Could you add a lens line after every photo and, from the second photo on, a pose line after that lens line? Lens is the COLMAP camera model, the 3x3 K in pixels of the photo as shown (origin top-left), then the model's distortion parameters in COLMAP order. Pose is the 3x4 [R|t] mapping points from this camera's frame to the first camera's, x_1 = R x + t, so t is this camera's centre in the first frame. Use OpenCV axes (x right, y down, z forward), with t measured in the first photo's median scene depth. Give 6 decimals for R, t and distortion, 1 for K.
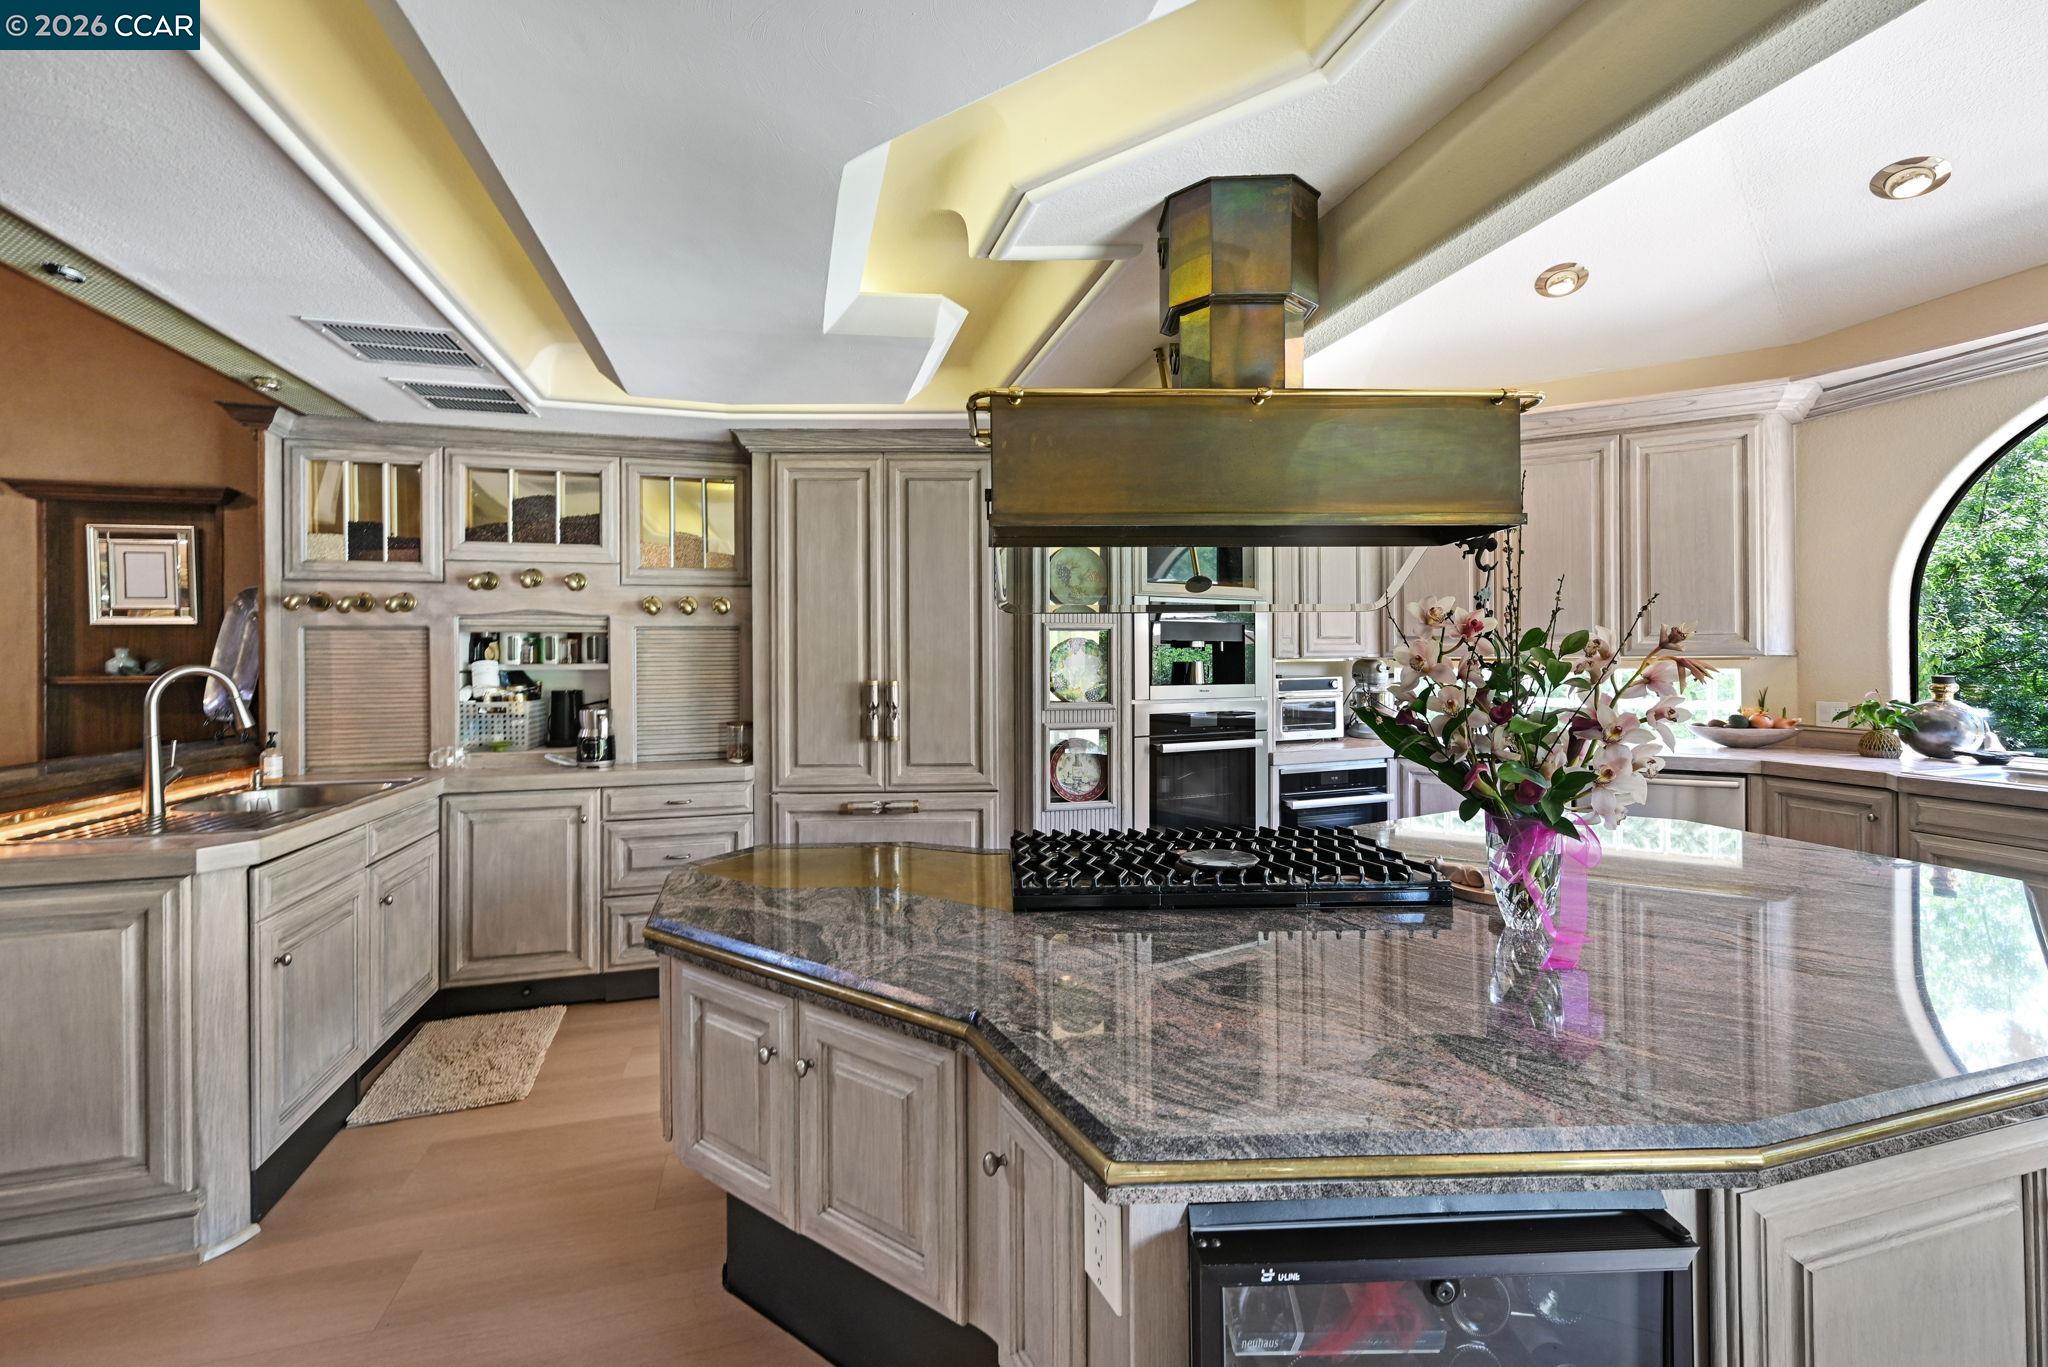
lens RADIAL K [[837.1, 0, 1016.8], [0, 837.1, 656.1], [0, 0, 1]] dist [0.000957, 0.000359]
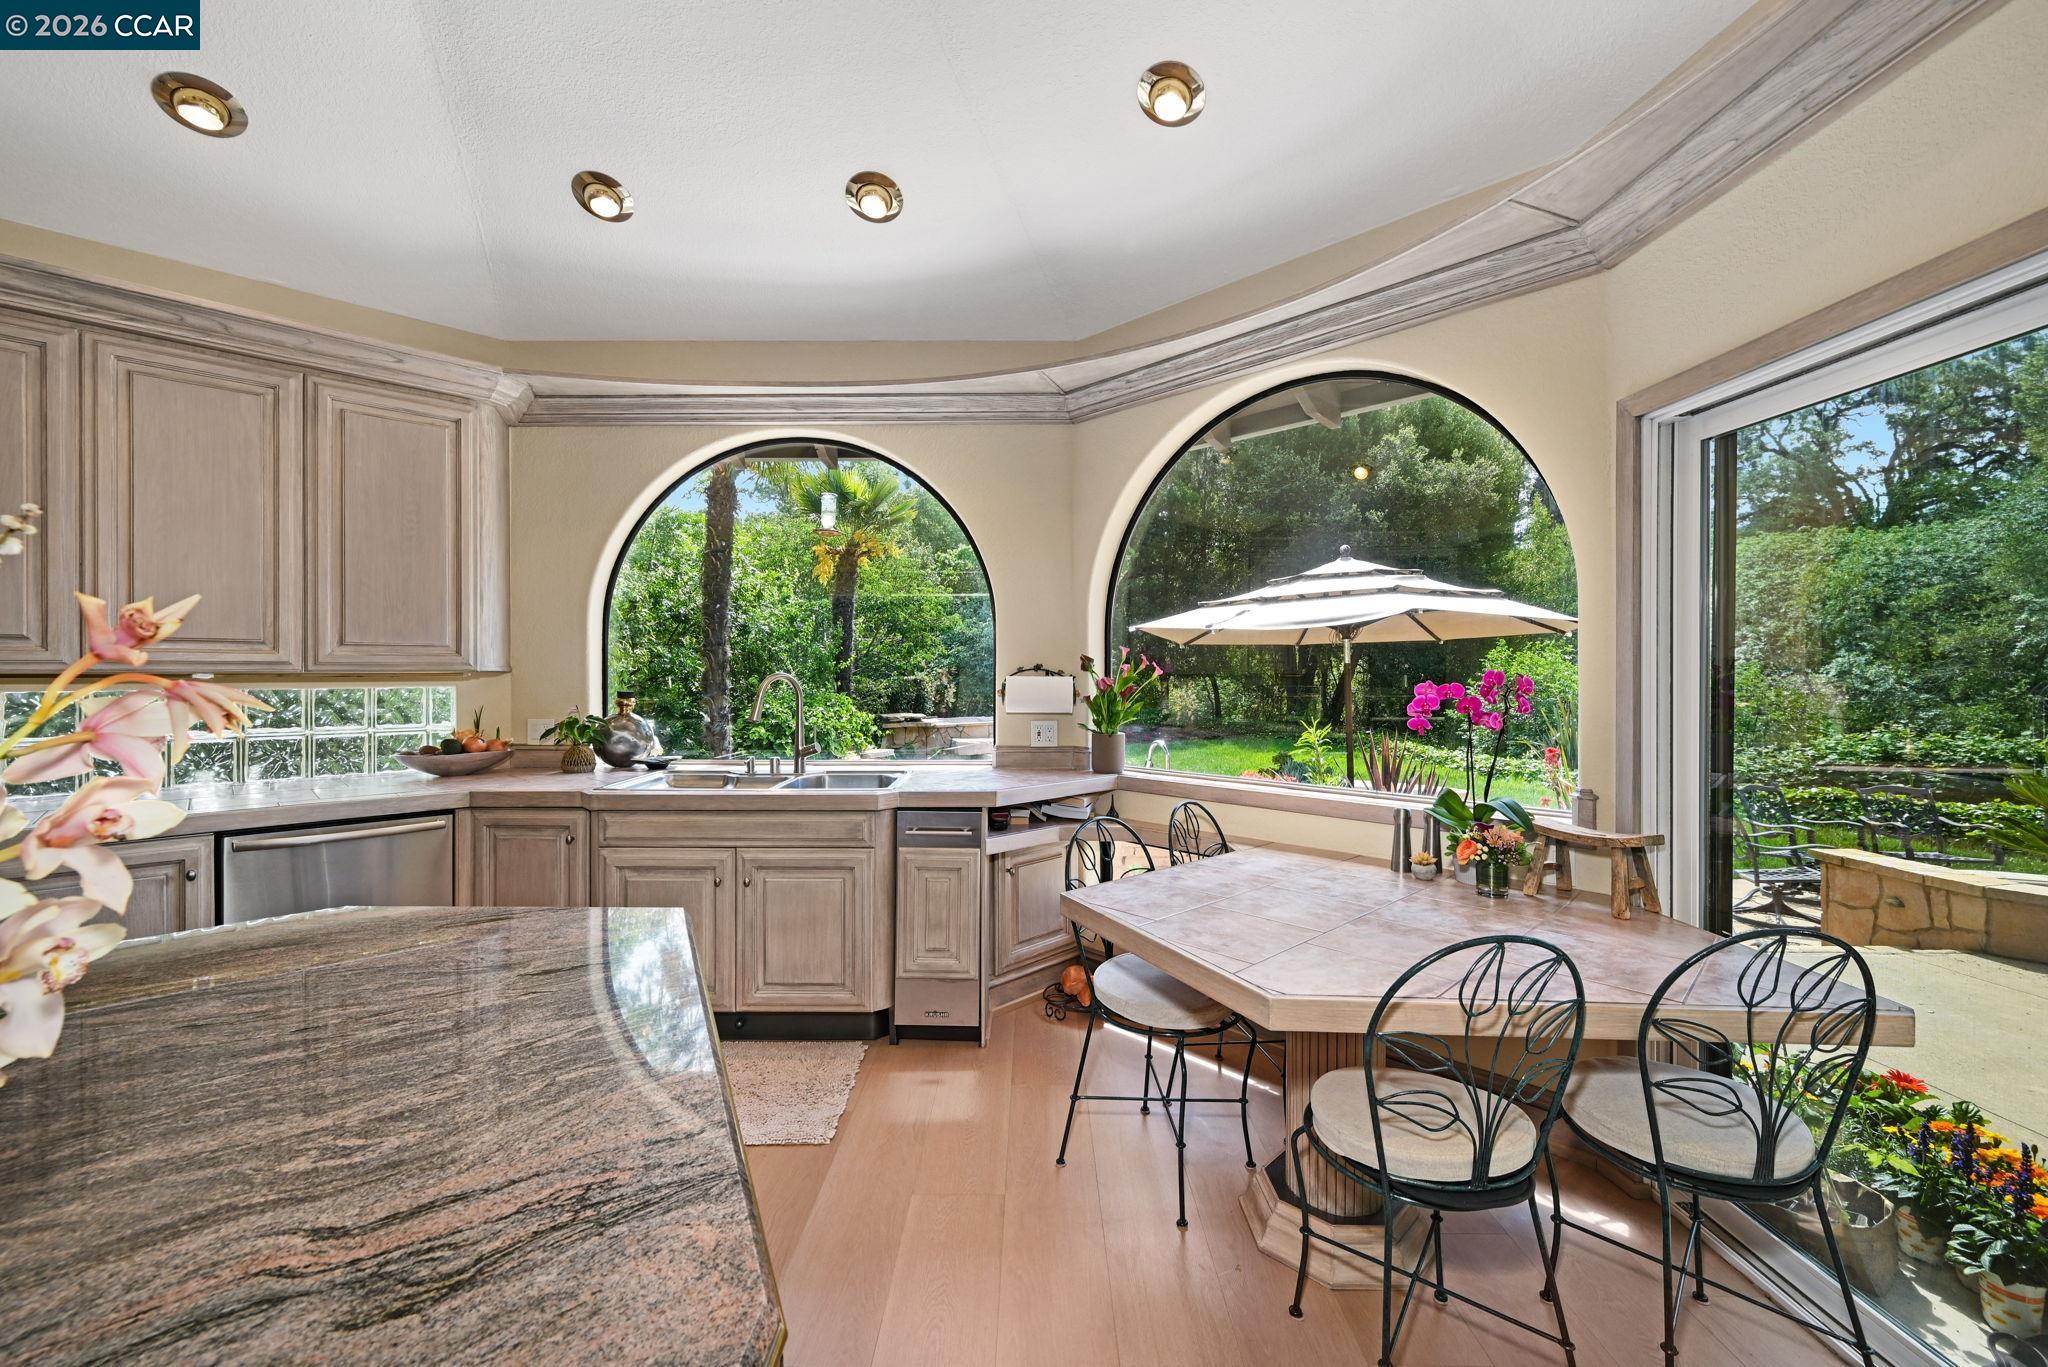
lens RADIAL K [[837.1, 0, 1028.1], [0, 837.1, 675.0], [0, 0, 1]] dist [0.000957, 0.000359]
pose [[0.284496, 0.004039, 0.958669, 0.202647], [-0.006616, 0.999976, -0.002250, 0.001170], [-0.958654, -0.005702, 0.284516, 0.181695]]
